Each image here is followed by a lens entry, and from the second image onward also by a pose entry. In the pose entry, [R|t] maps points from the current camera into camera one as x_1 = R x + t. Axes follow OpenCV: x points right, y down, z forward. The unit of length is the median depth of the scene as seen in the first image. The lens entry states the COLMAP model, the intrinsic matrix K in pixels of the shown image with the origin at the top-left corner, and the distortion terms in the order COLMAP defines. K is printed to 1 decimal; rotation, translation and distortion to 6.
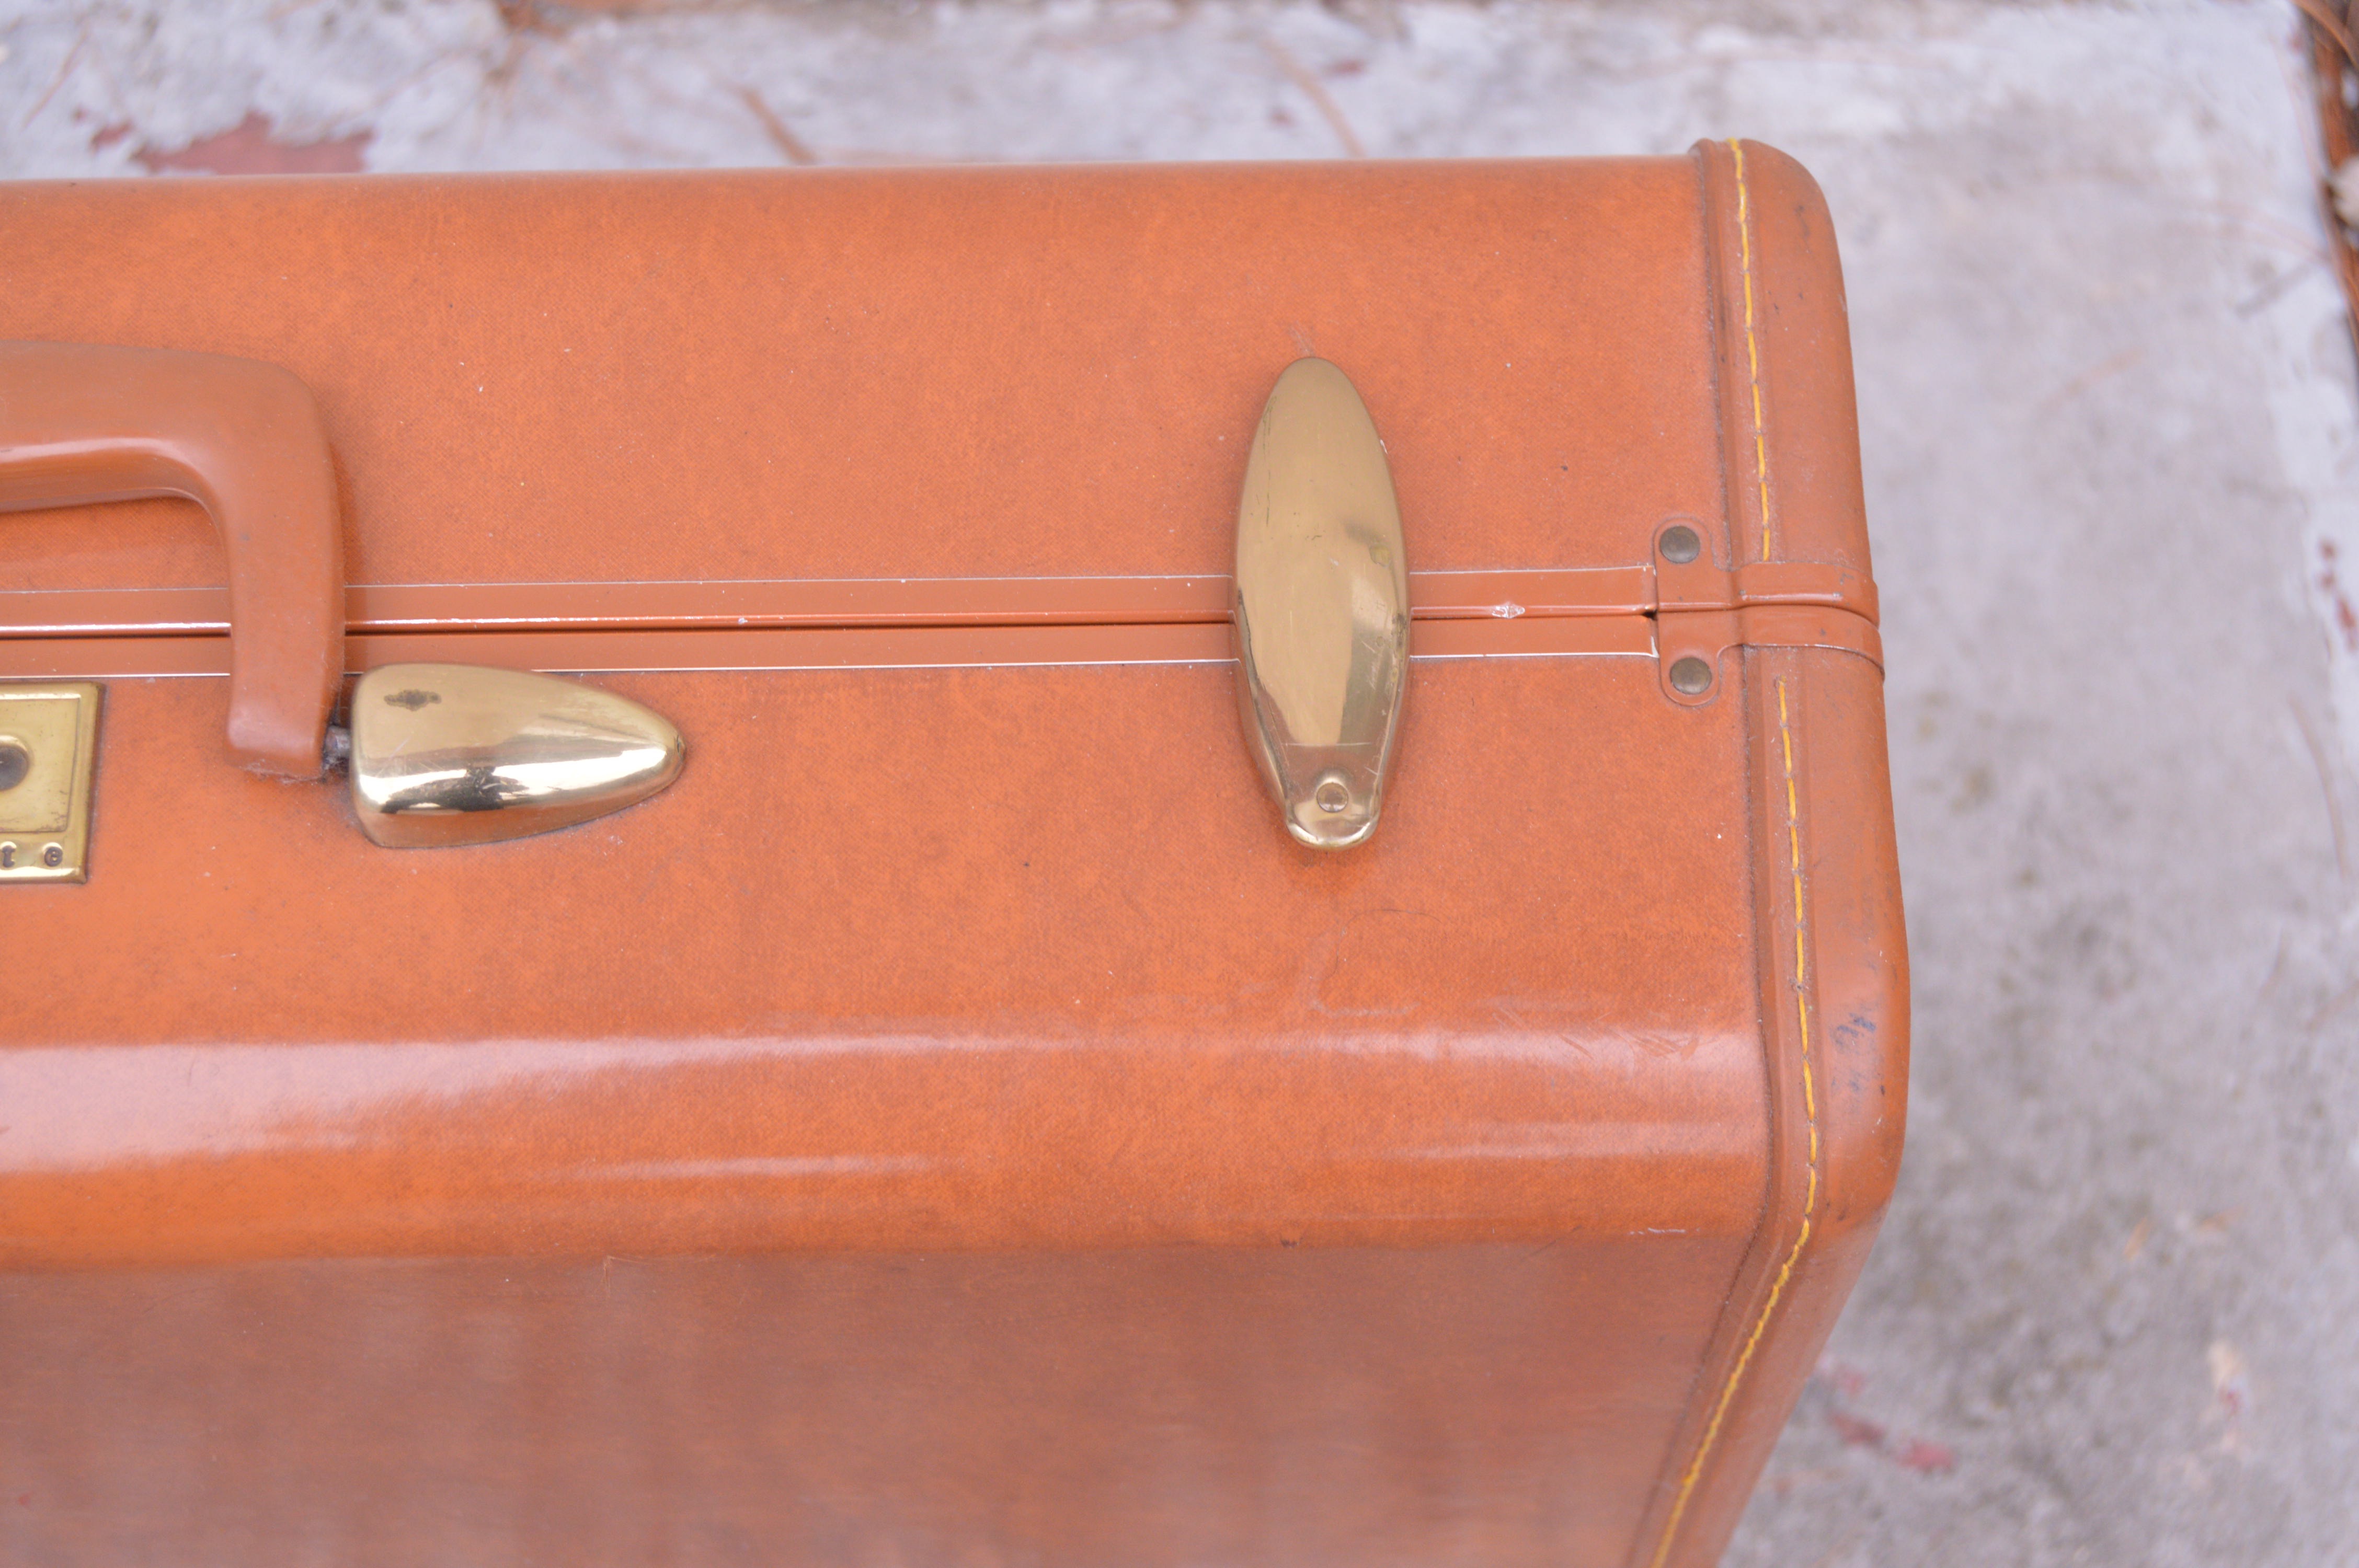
lens RADIAL K [[3991.2, 0, 1179.5], [0, 3991.2, 784.0], [0, 0, 1]] dist [-0.021124, -0.068118]
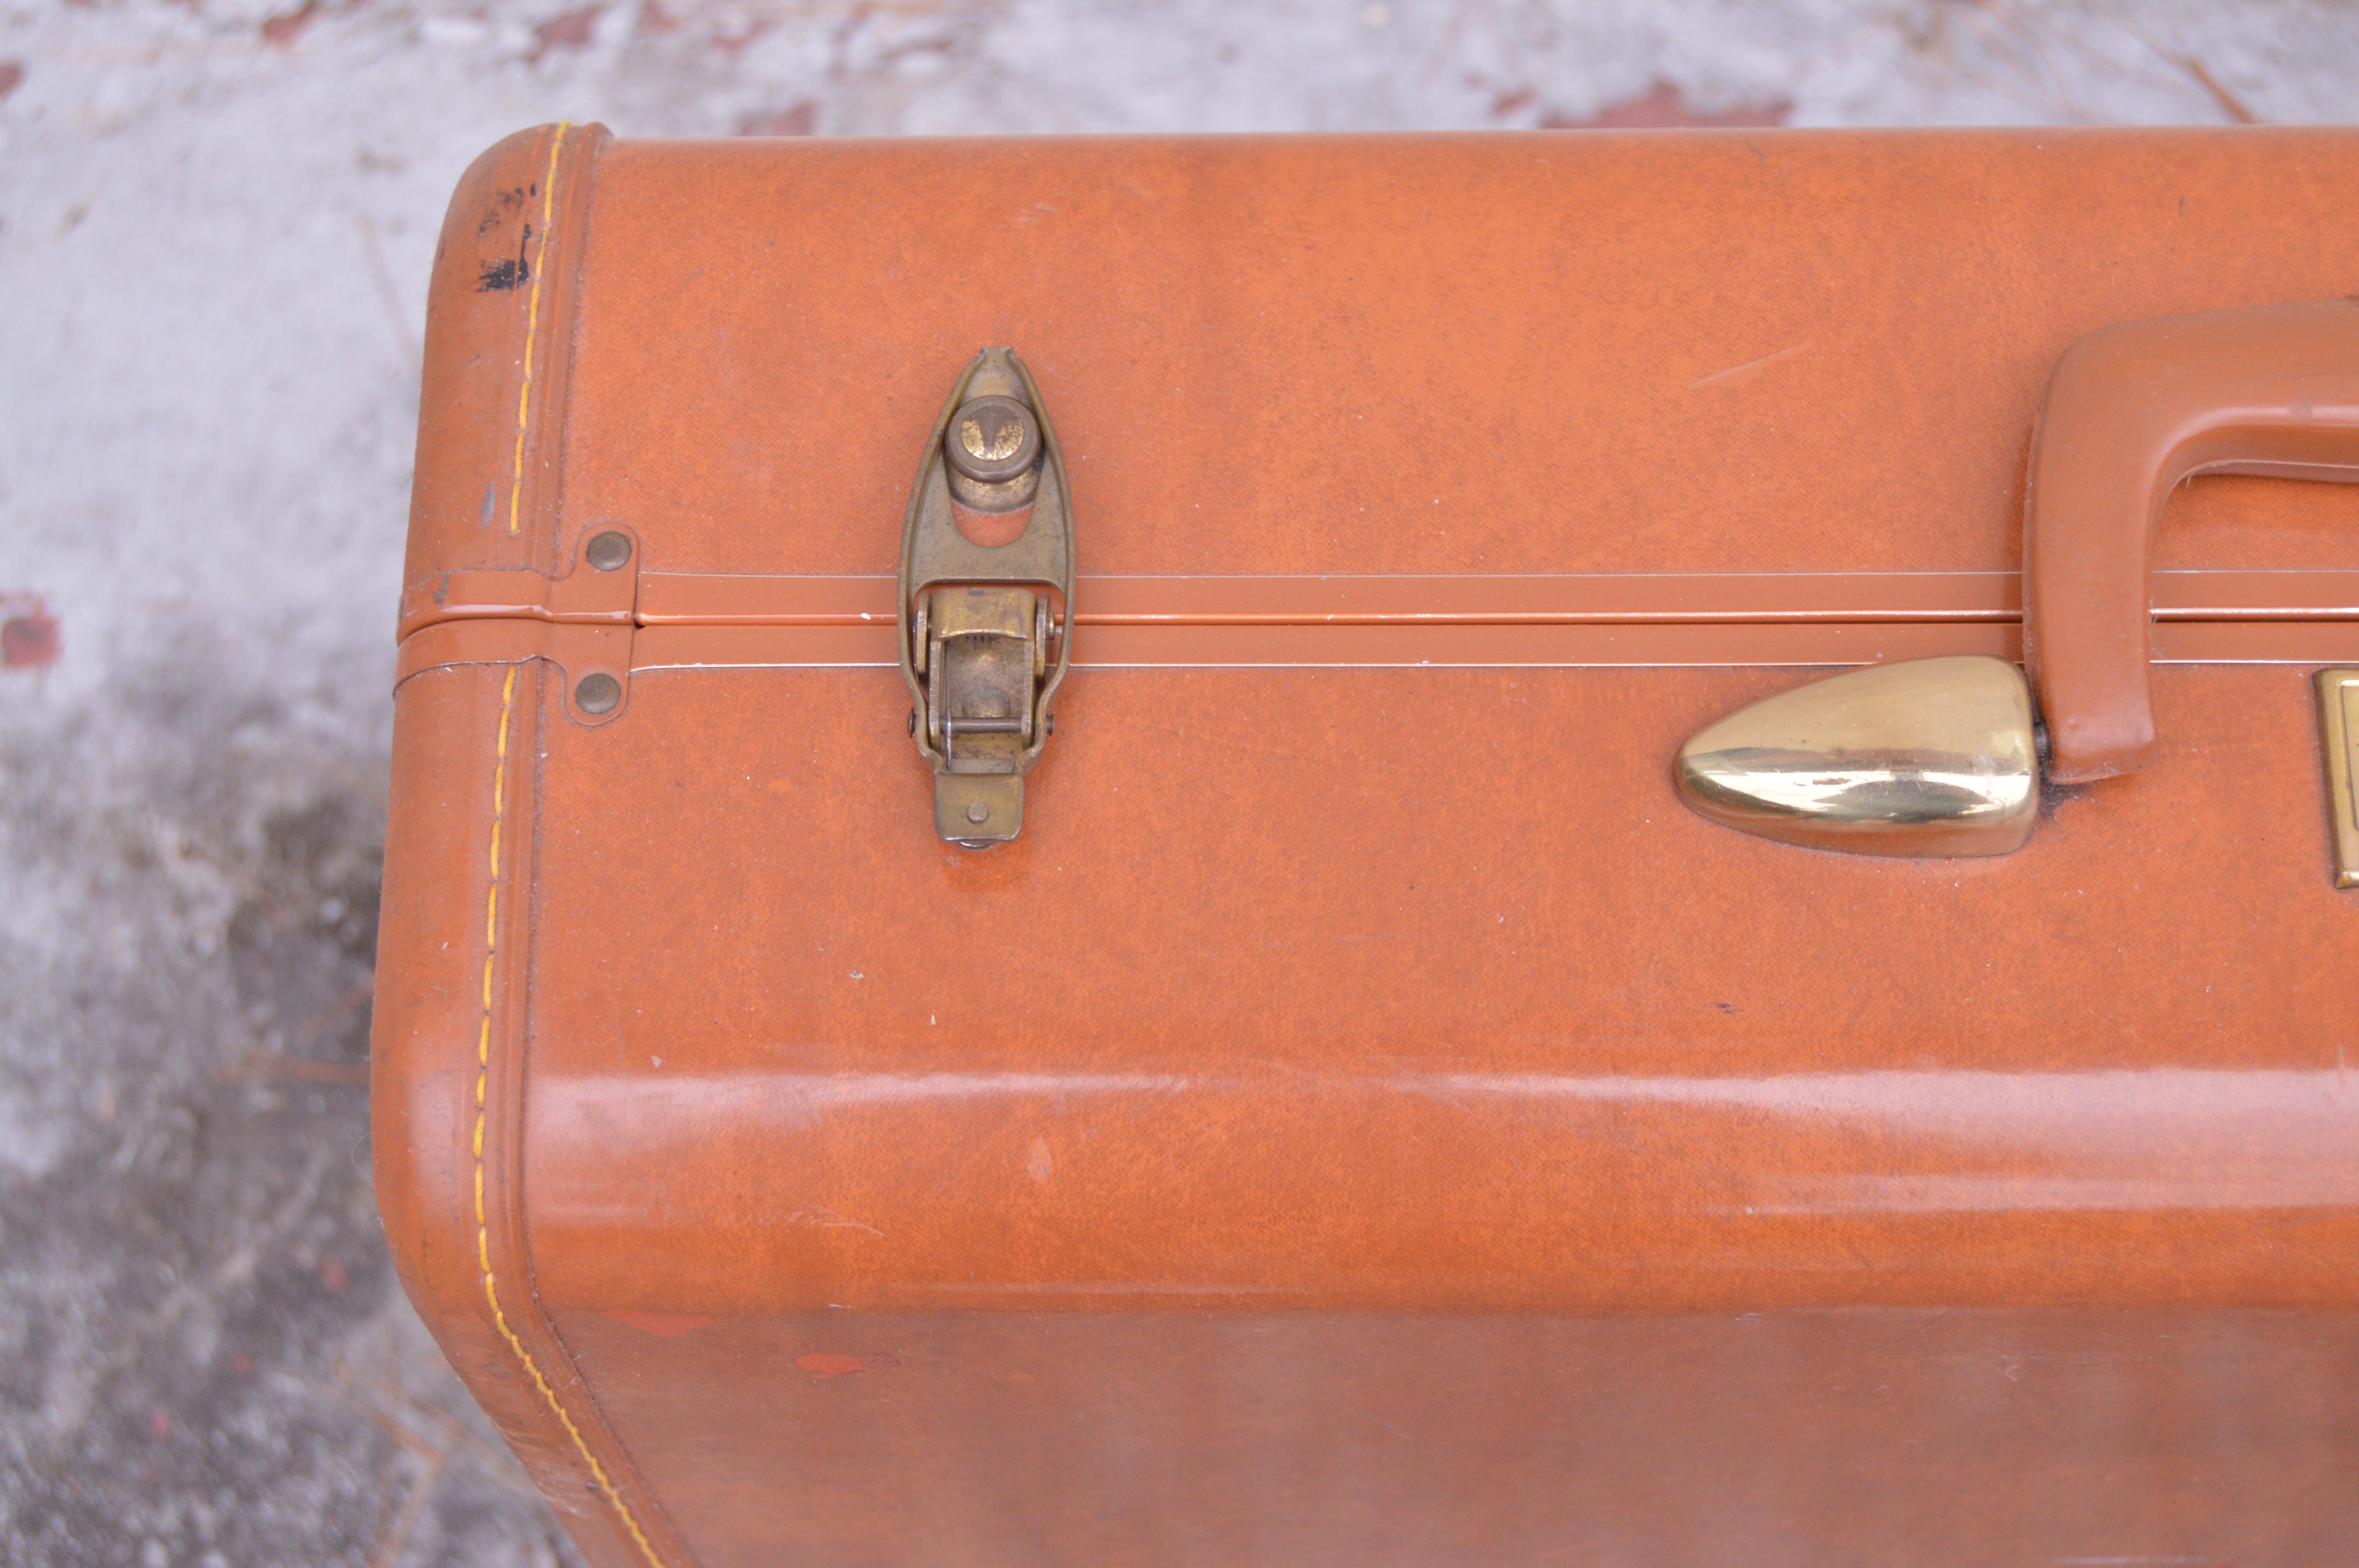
lens RADIAL K [[4167.3, 0, 1179.5], [0, 4167.3, 784.0], [0, 0, 1]] dist [-0.011075, -0.044462]
pose [[0.999737, 0.009912, -0.020665, -0.323393], [-0.010071, 0.999920, -0.007641, 0.005430], [0.020588, 0.007847, 0.999757, 0.021350]]
